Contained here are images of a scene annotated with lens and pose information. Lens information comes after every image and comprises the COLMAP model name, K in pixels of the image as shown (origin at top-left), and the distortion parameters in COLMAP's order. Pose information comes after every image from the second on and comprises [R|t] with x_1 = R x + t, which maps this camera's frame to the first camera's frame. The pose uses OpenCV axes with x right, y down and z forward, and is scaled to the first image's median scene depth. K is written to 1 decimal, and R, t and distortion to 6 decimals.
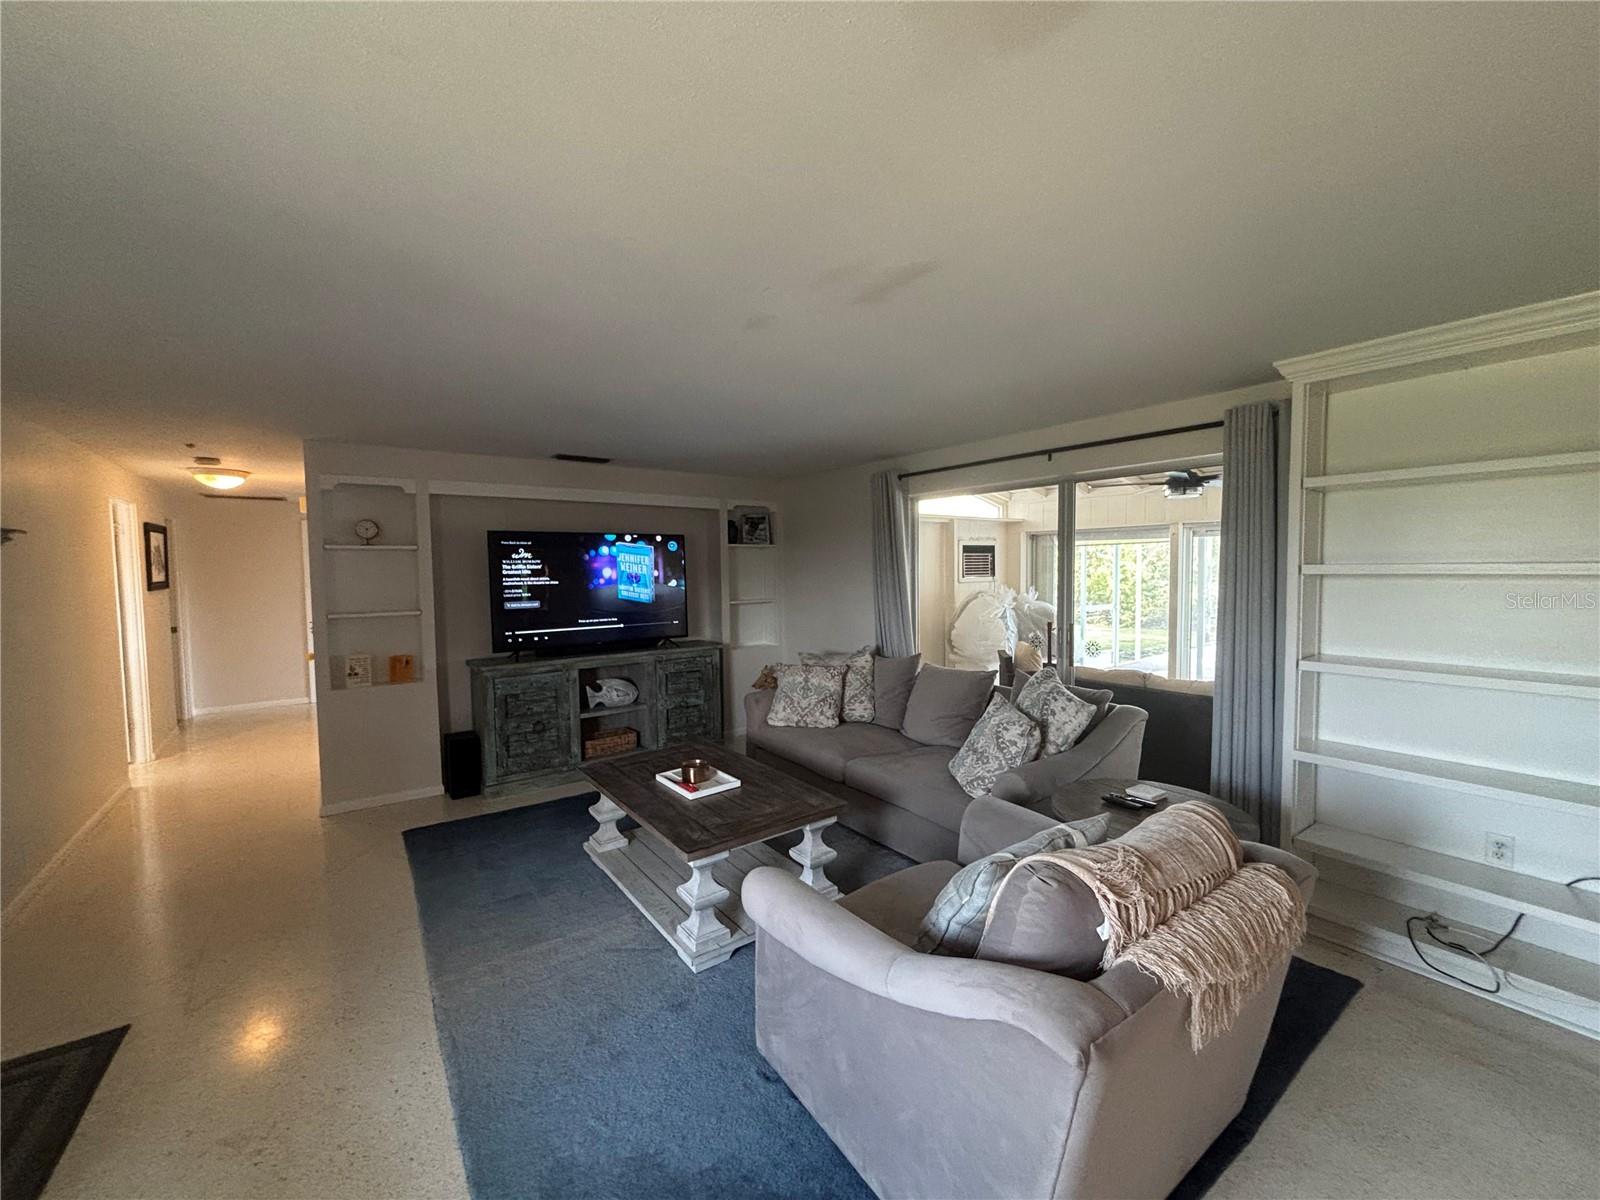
lens RADIAL K [[640.5, 0, 801.6], [0, 640.5, 597.3], [0, 0, 1]] dist [-0.001160, -0.000584]
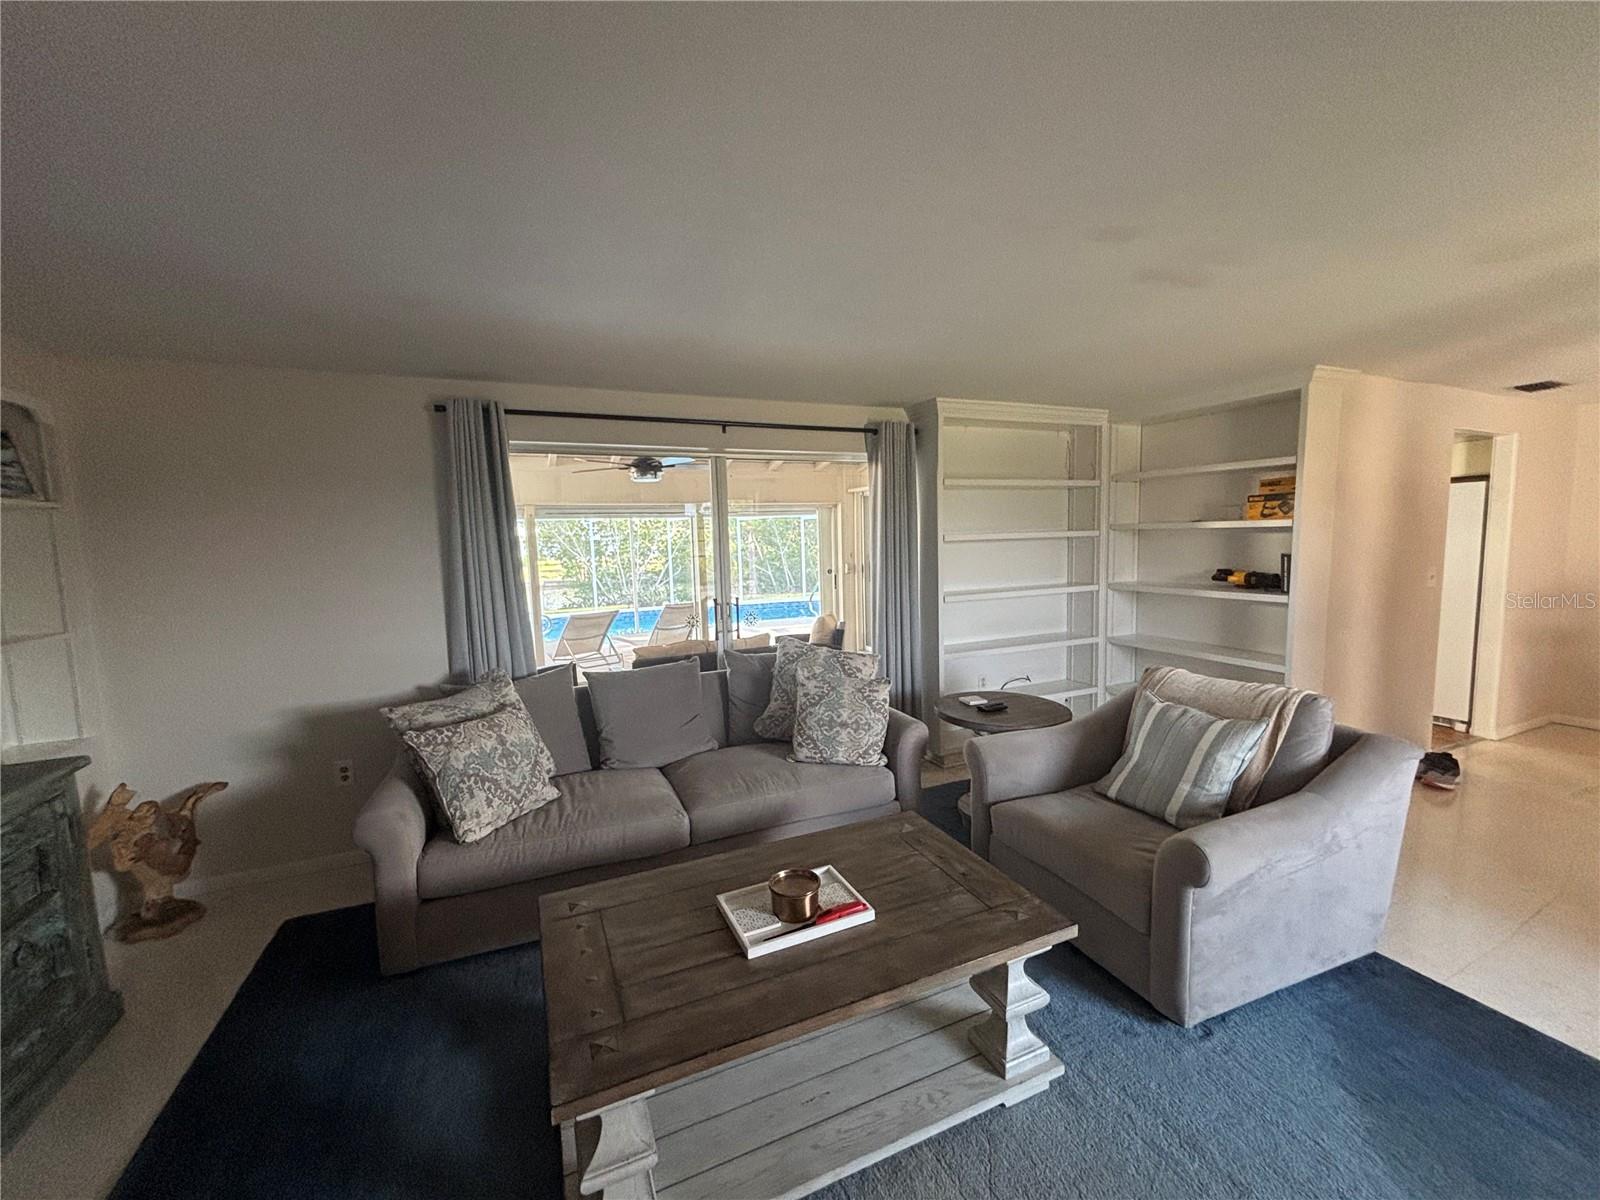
lens RADIAL K [[640.5, 0, 801.3], [0, 640.5, 600.0], [0, 0, 1]] dist [-0.001160, -0.000584]
pose [[0.221265, -0.093296, 0.970741, -0.562256], [0.074335, 0.994131, 0.078601, -0.028416], [-0.972376, 0.054768, 0.226902, 0.683879]]
